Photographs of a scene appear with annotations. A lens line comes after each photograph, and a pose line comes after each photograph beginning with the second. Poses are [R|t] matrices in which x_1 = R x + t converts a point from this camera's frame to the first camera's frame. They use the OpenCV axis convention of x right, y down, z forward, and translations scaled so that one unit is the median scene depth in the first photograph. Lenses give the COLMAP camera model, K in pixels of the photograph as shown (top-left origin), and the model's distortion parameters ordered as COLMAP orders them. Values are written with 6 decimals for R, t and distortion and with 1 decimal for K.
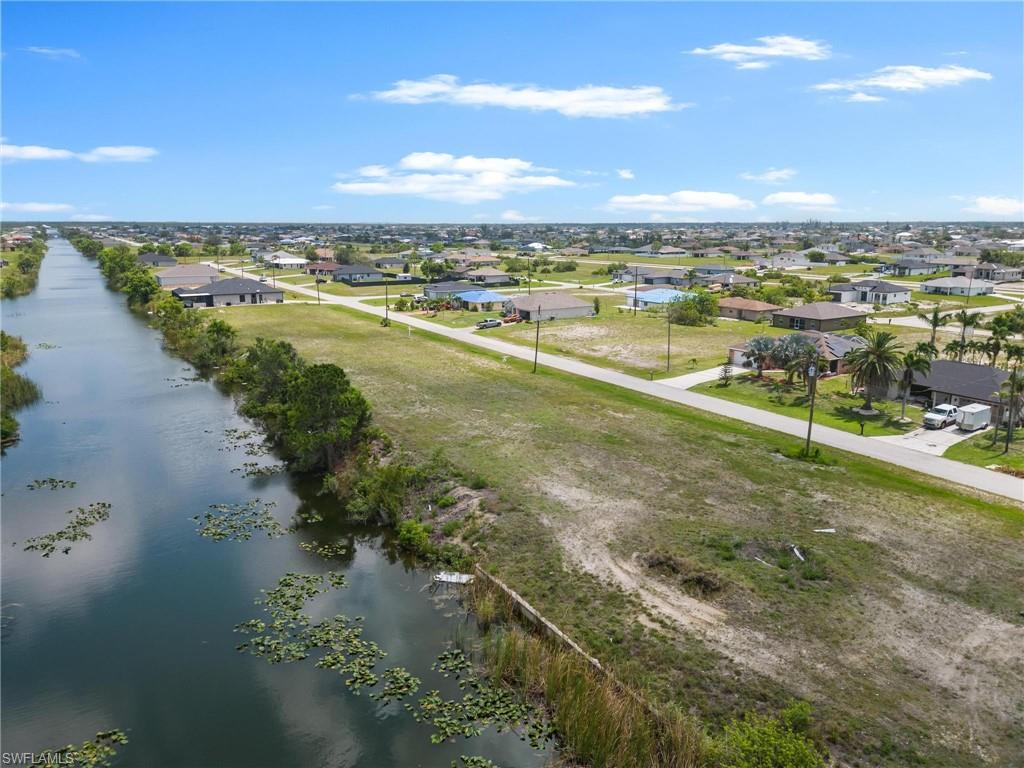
lens RADIAL K [[711.8, 0, 513.9], [0, 711.8, 396.2], [0, 0, 1]] dist [0.085065, -0.091348]
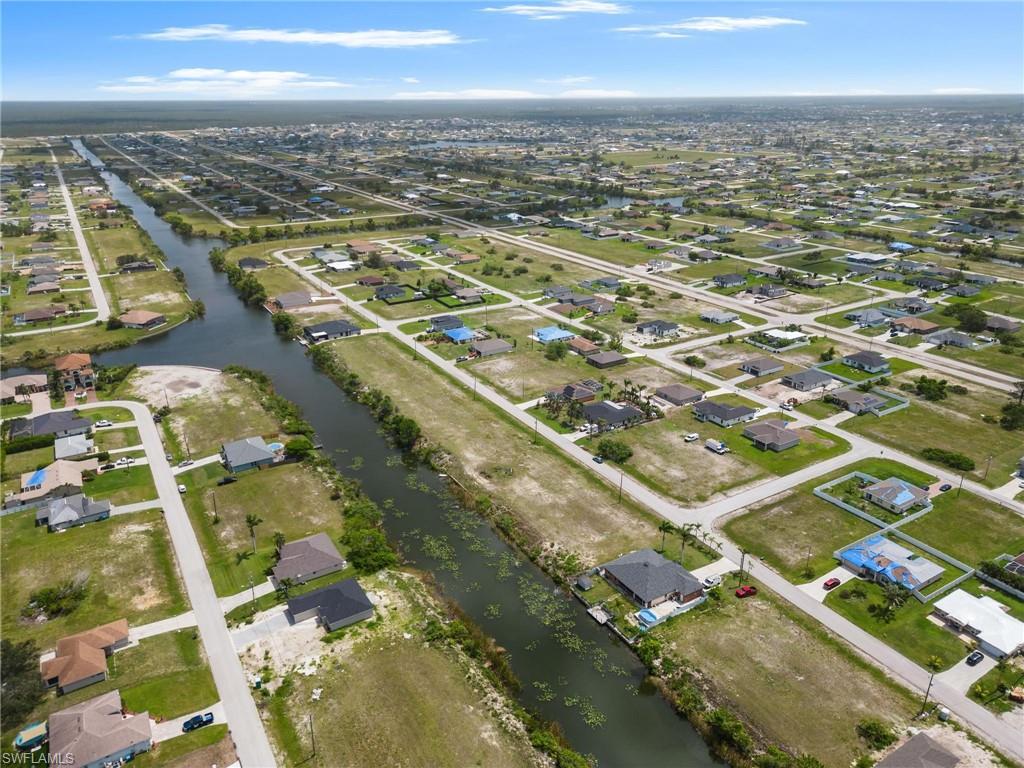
lens RADIAL K [[717.1, 0, 504.5], [0, 717.1, 382.5], [0, 0, 1]] dist [0.091031, -0.106123]
pose [[0.999835, -0.002216, -0.018002, 0.281339], [0.004712, 0.990167, 0.139814, -0.696883], [0.017515, -0.139876, 0.990014, -2.479950]]
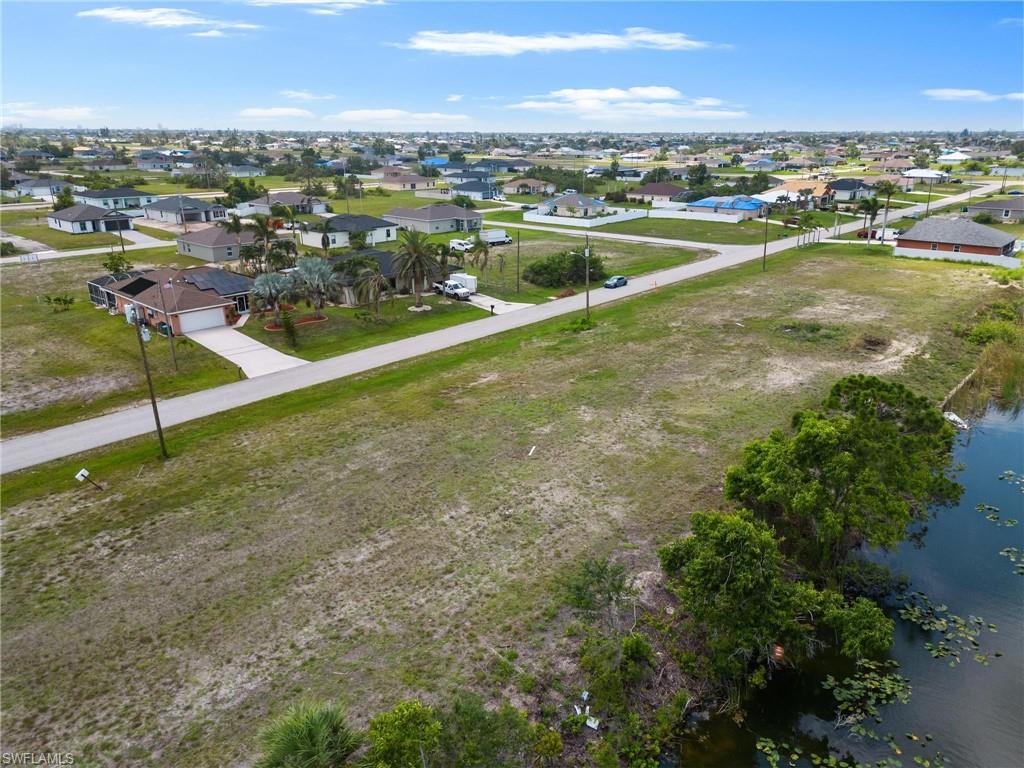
lens RADIAL K [[712.0, 0, 528.8], [0, 712.0, 383.2], [0, 0, 1]] dist [0.078828, -0.074915]
pose [[-0.288708, -0.317708, 0.903166, -0.625471], [0.222816, 0.895138, 0.386110, -0.285929], [-0.931129, 0.312713, -0.187643, 1.222849]]
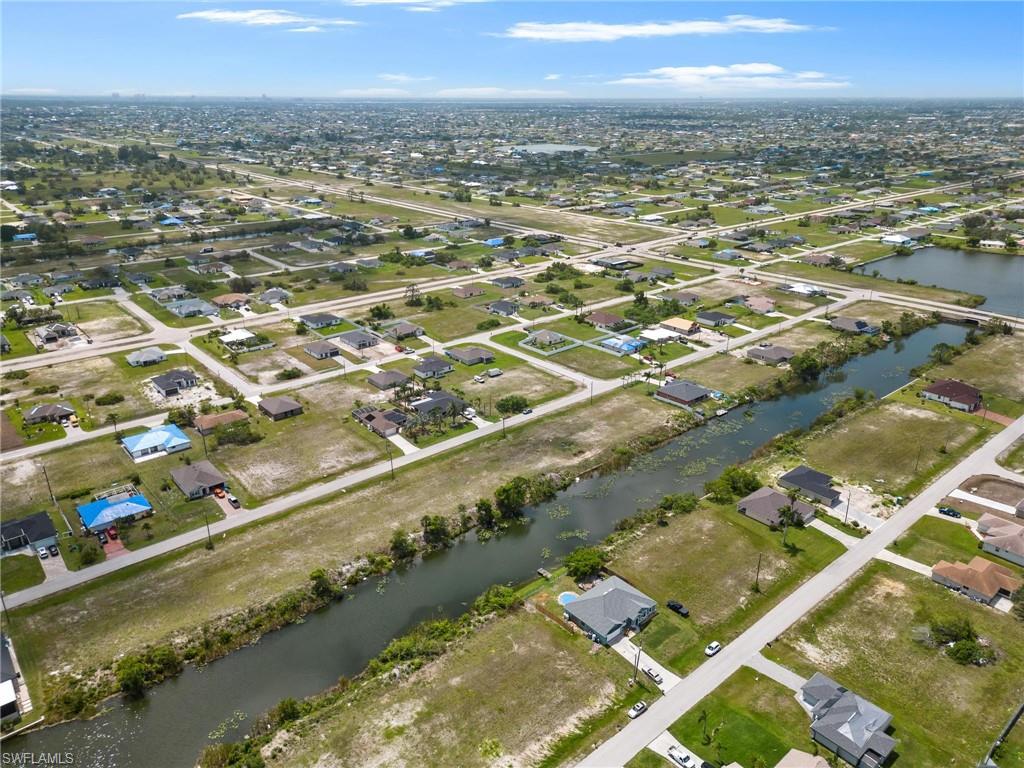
lens RADIAL K [[715.7, 0, 508.9], [0, 715.7, 388.7], [0, 0, 1]] dist [0.084364, -0.091341]
pose [[-0.150555, -0.377013, 0.913890, -2.763861], [0.229607, 0.885813, 0.403256, -1.547842], [-0.961568, 0.270548, -0.046799, 0.981075]]
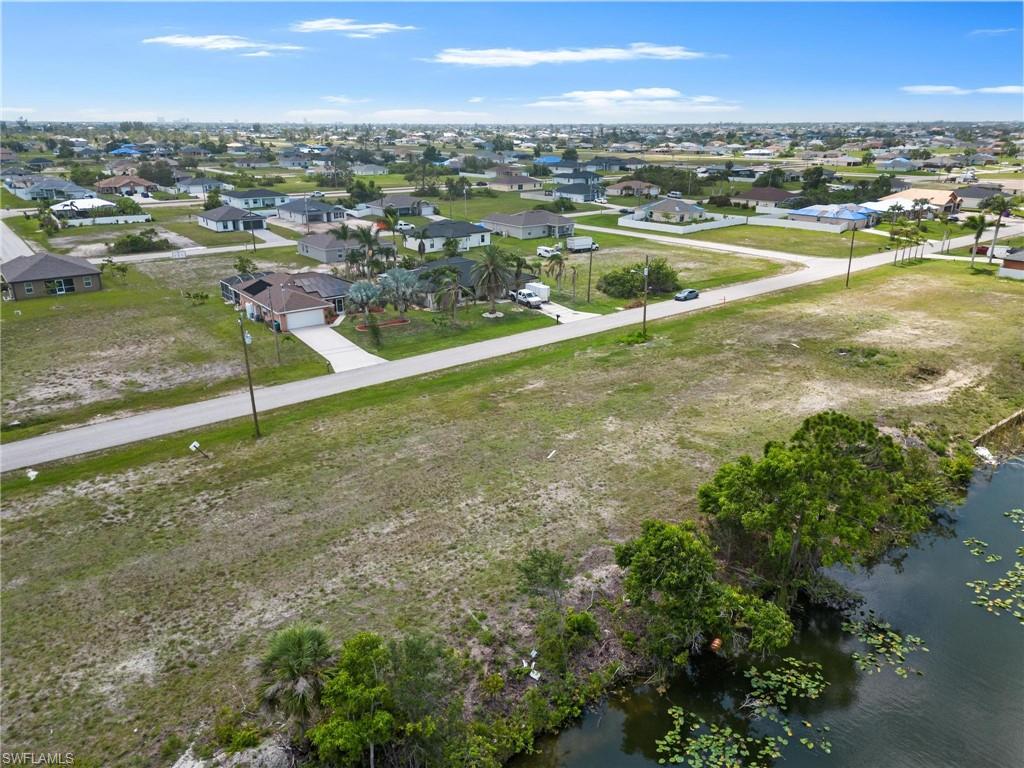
lens RADIAL K [[713.7, 0, 511.1], [0, 713.7, 389.2], [0, 0, 1]] dist [0.084604, -0.093603]
pose [[-0.105803, -0.345503, 0.932434, -0.726541], [0.234329, 0.902627, 0.361047, -0.319533], [-0.966383, 0.256696, -0.014539, 1.151538]]
